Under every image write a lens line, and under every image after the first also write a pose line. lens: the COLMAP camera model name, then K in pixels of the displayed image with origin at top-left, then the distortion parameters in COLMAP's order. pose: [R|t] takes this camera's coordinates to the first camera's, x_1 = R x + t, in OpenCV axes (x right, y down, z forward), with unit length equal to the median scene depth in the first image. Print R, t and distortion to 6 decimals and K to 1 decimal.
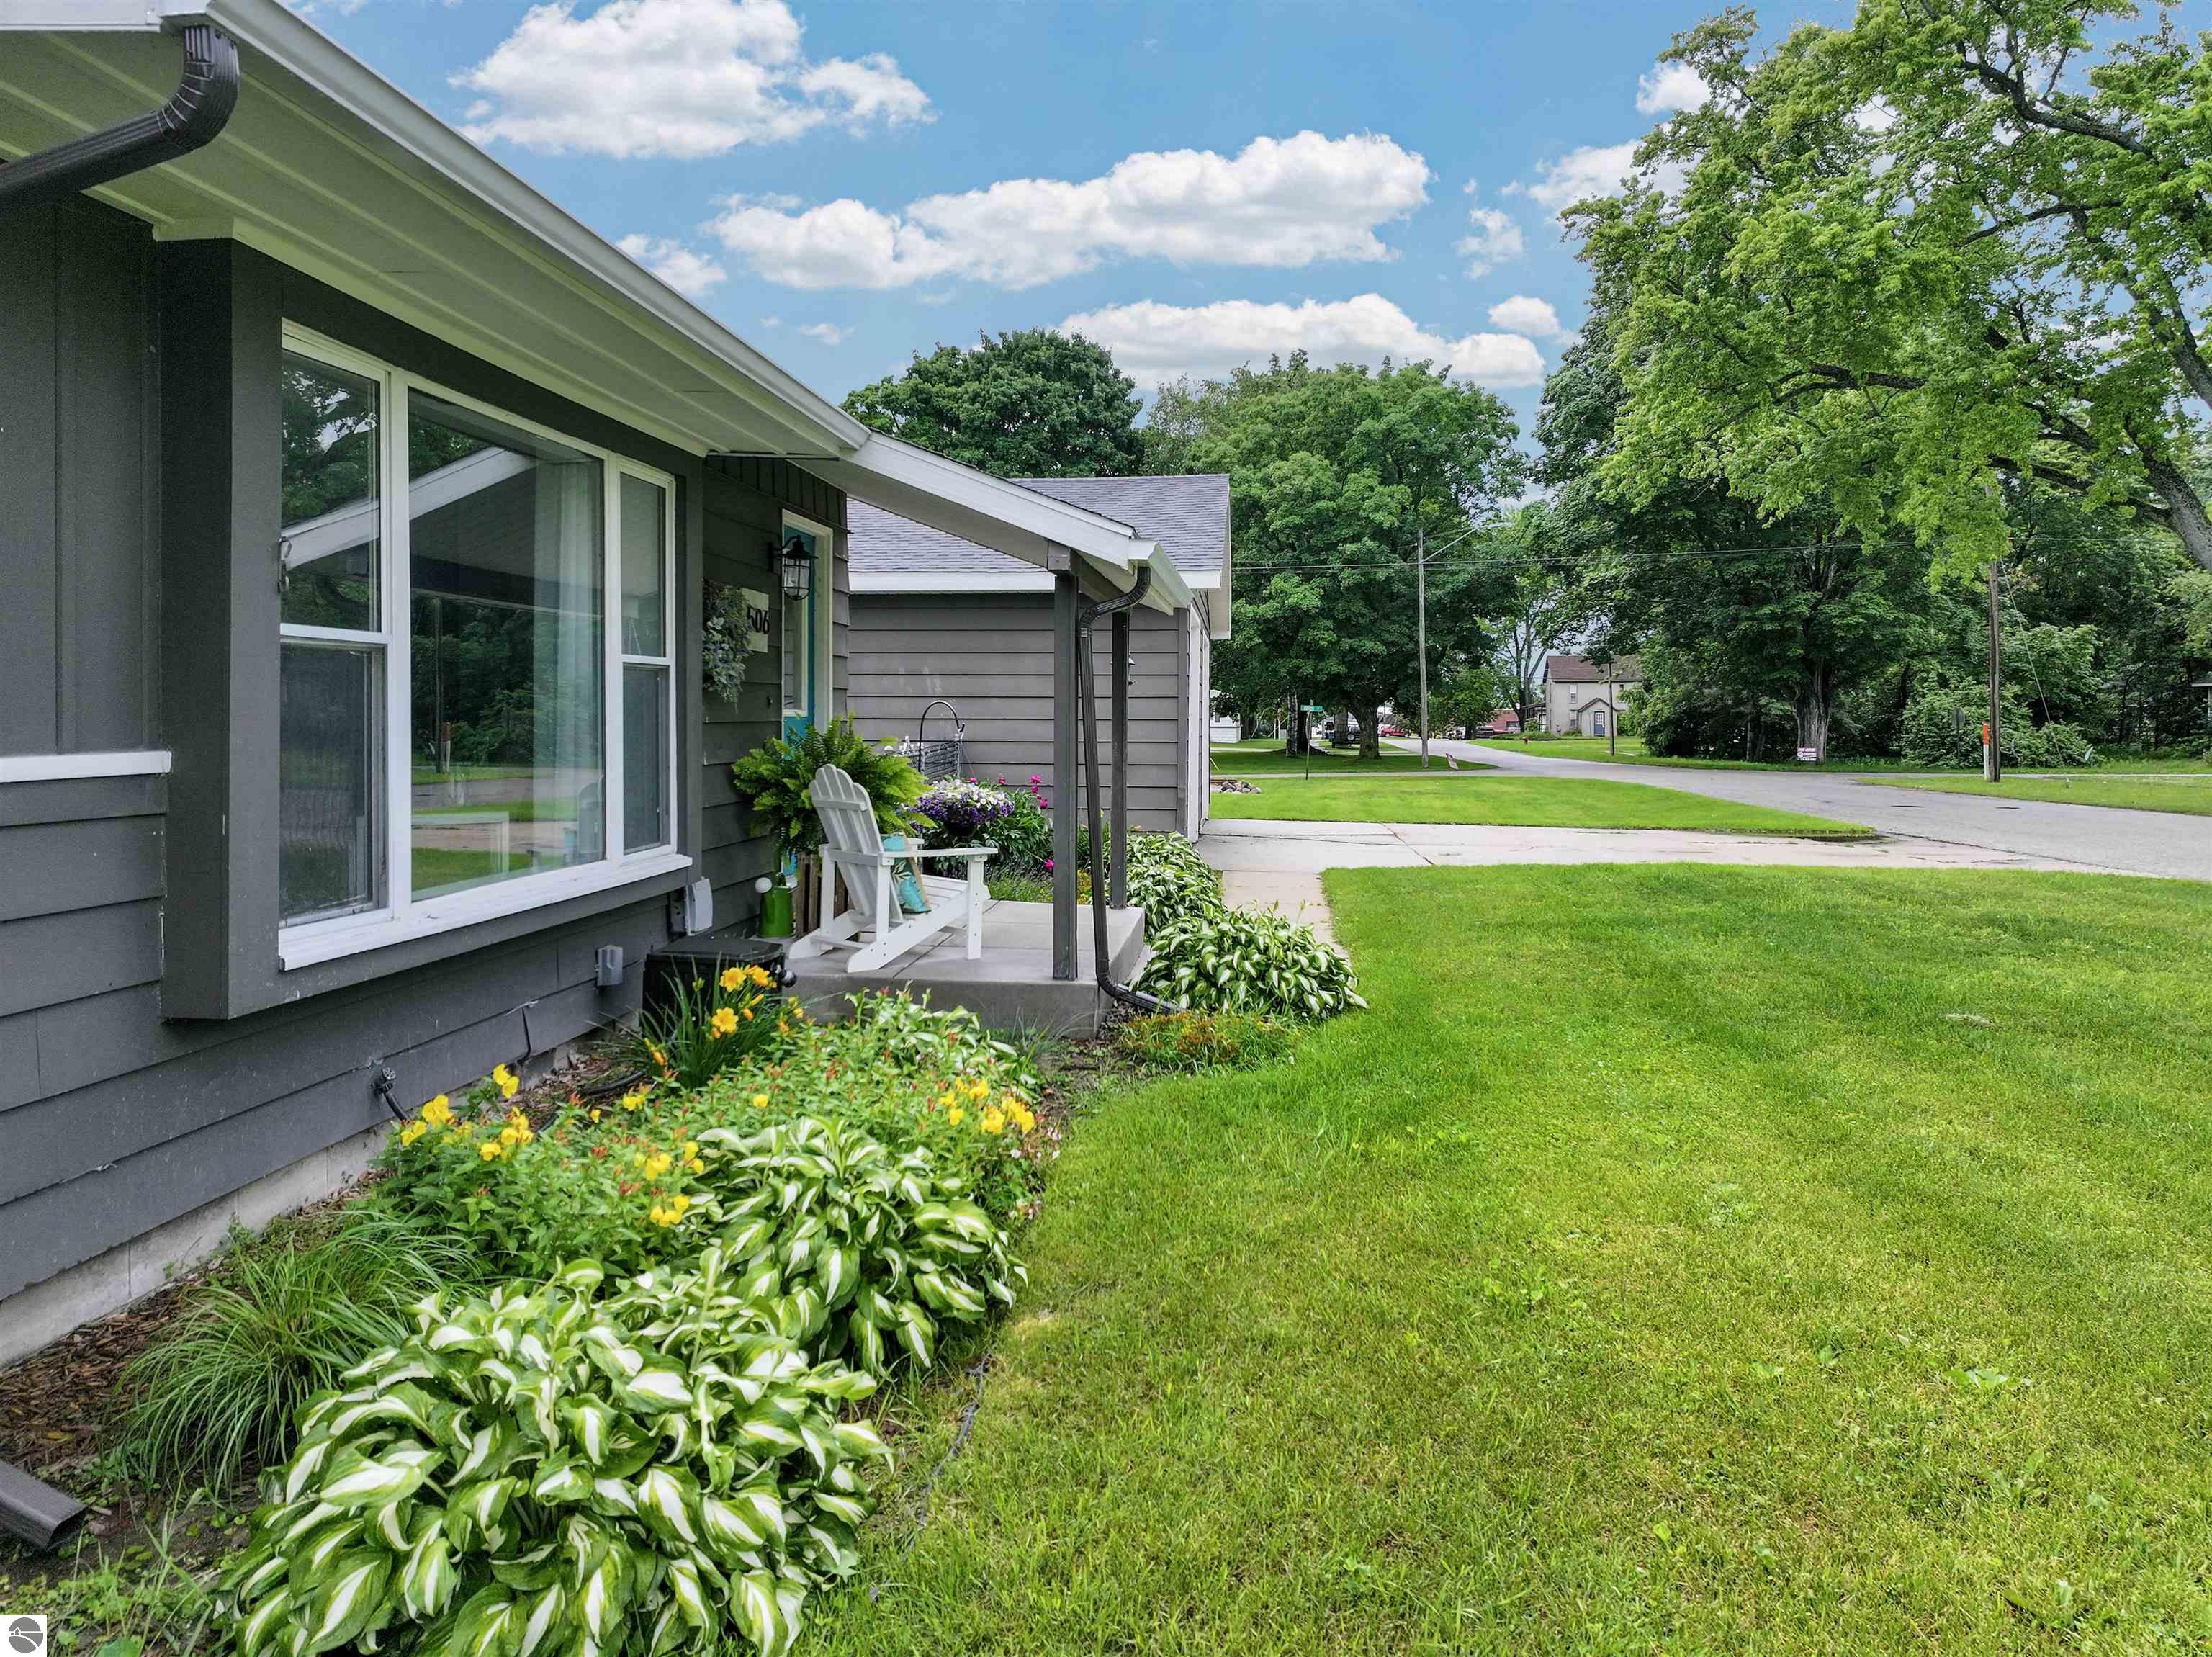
lens RADIAL K [[1548.8, 0, 1106.0], [0, 1548.8, 828.5], [0, 0, 1]] dist [0.002044, -0.000191]
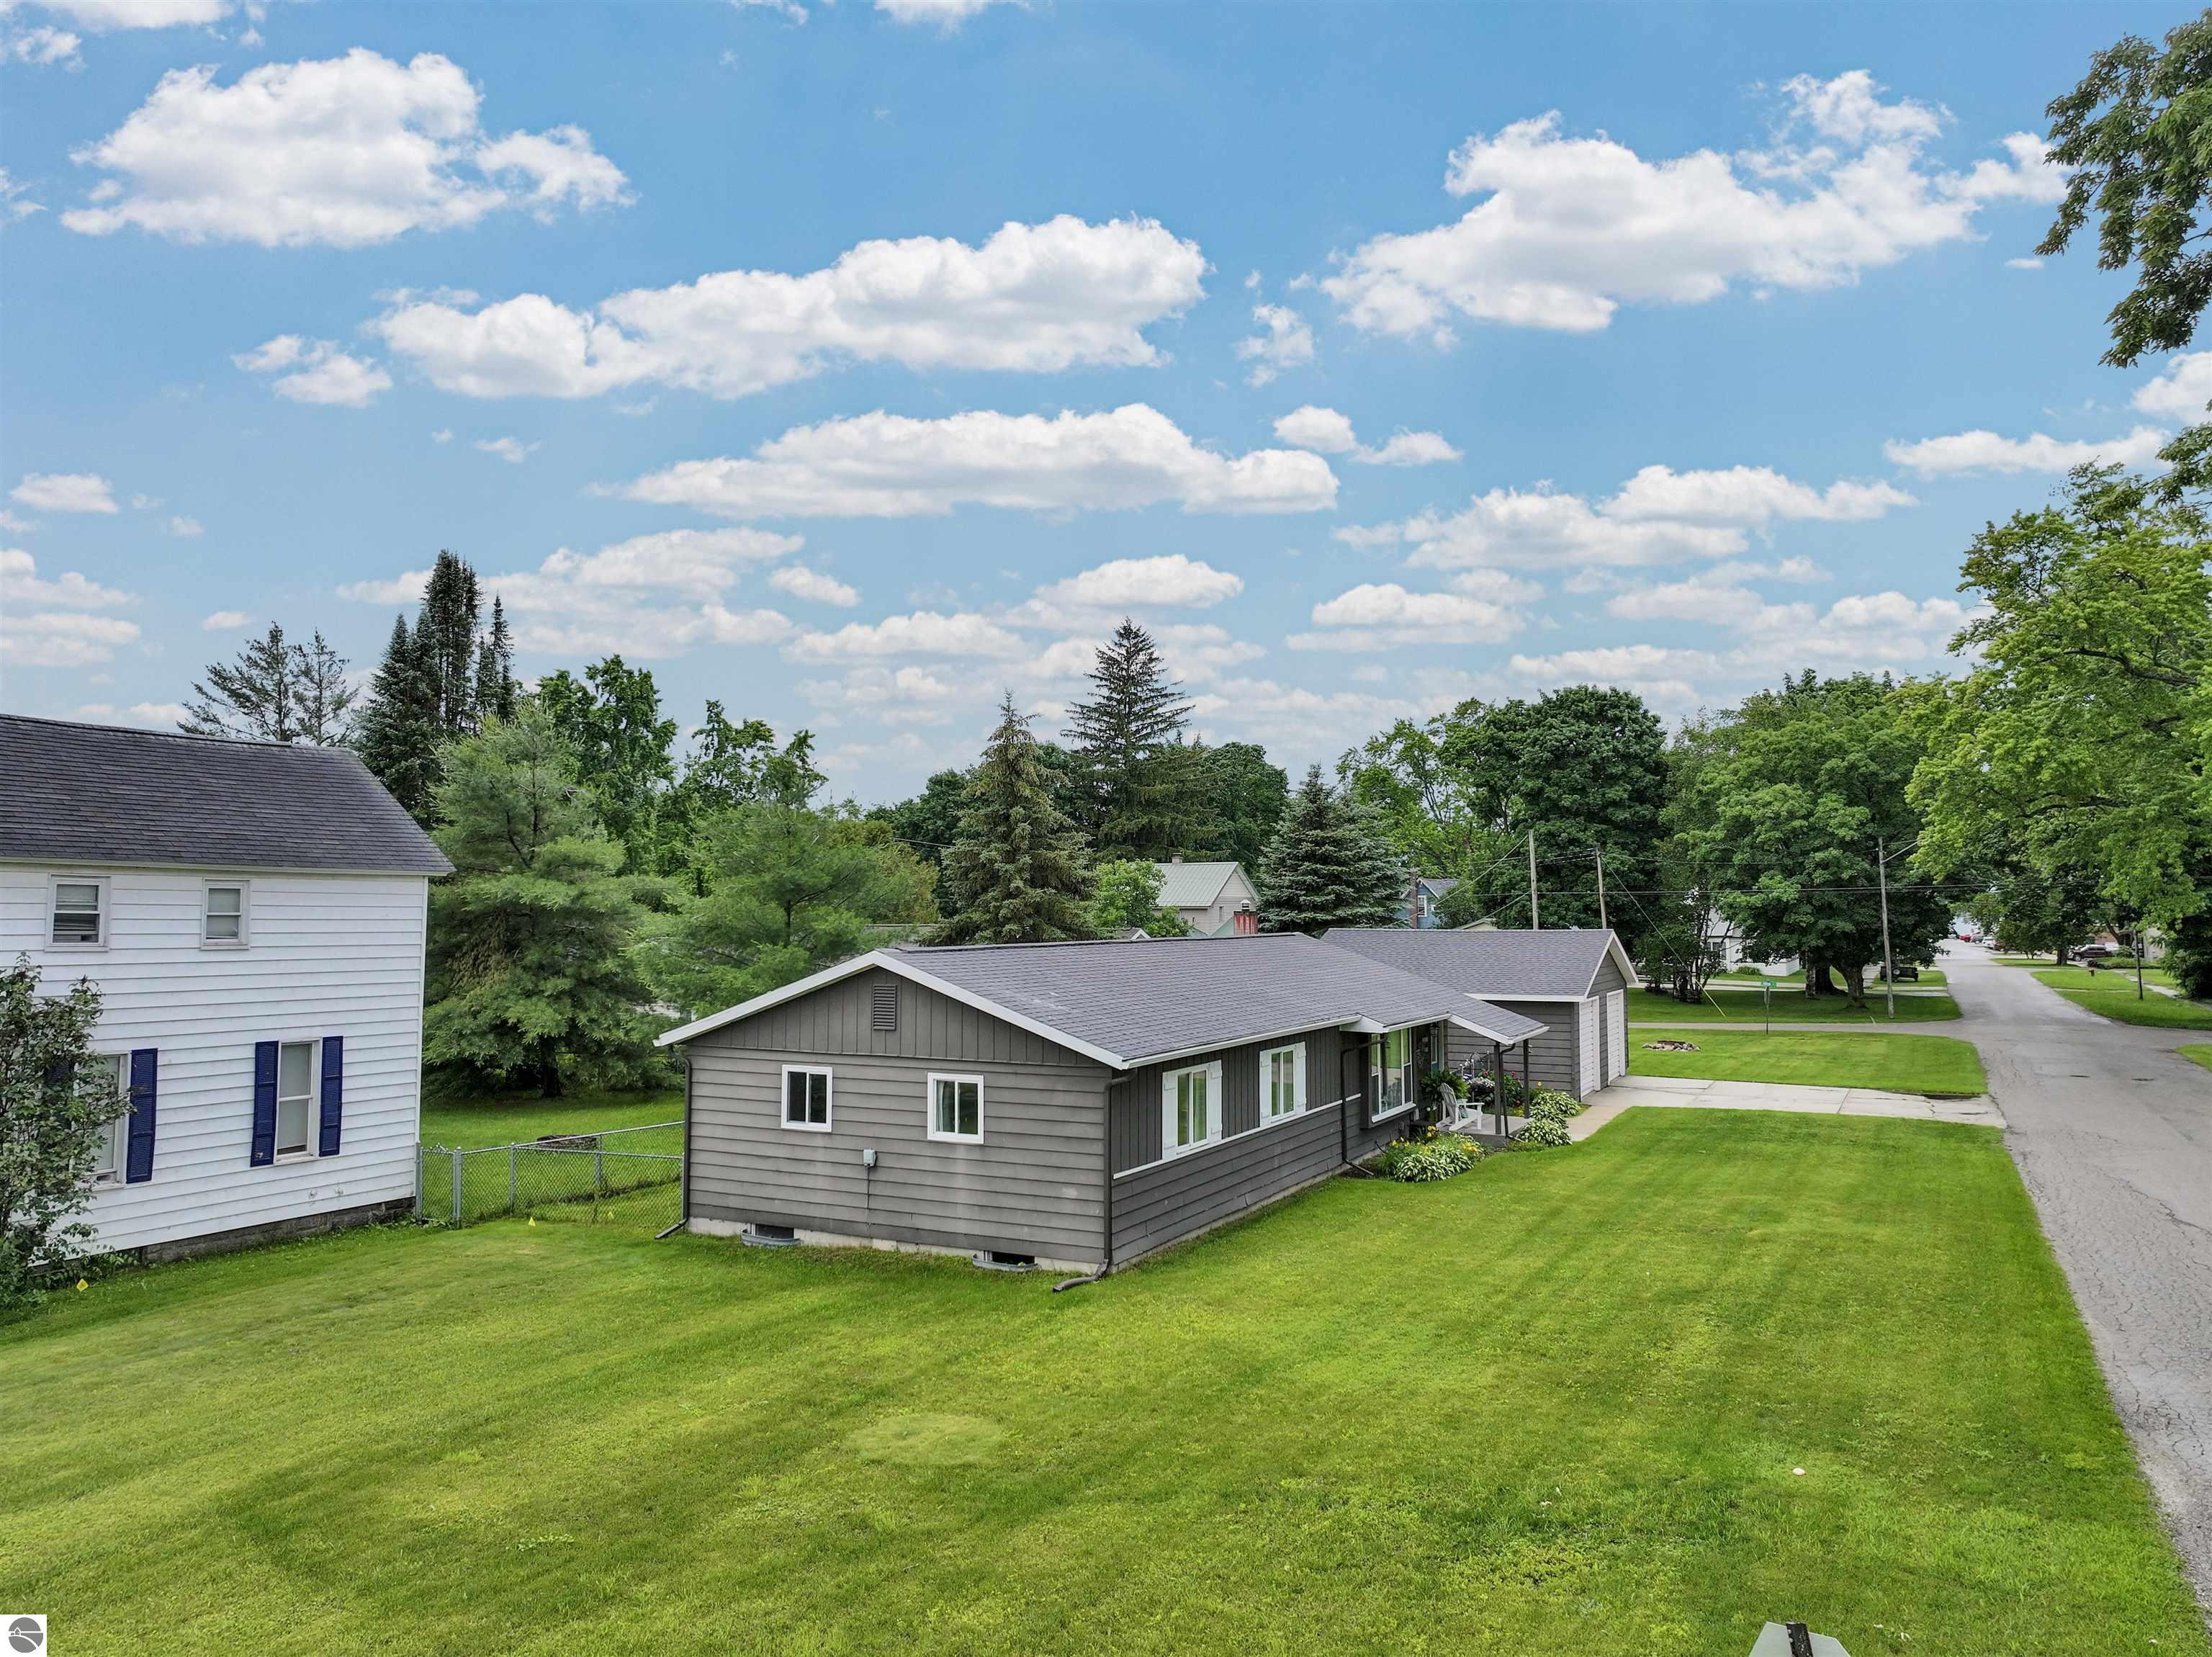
lens RADIAL K [[1548.8, 0, 1106.0], [0, 1548.8, 828.5], [0, 0, 1]] dist [0.002044, -0.000191]
pose [[0.929217, -0.027652, -0.368498, 0.076266], [-0.018873, 0.992344, -0.122057, -0.027064], [0.369051, 0.120372, 0.921581, -0.467911]]
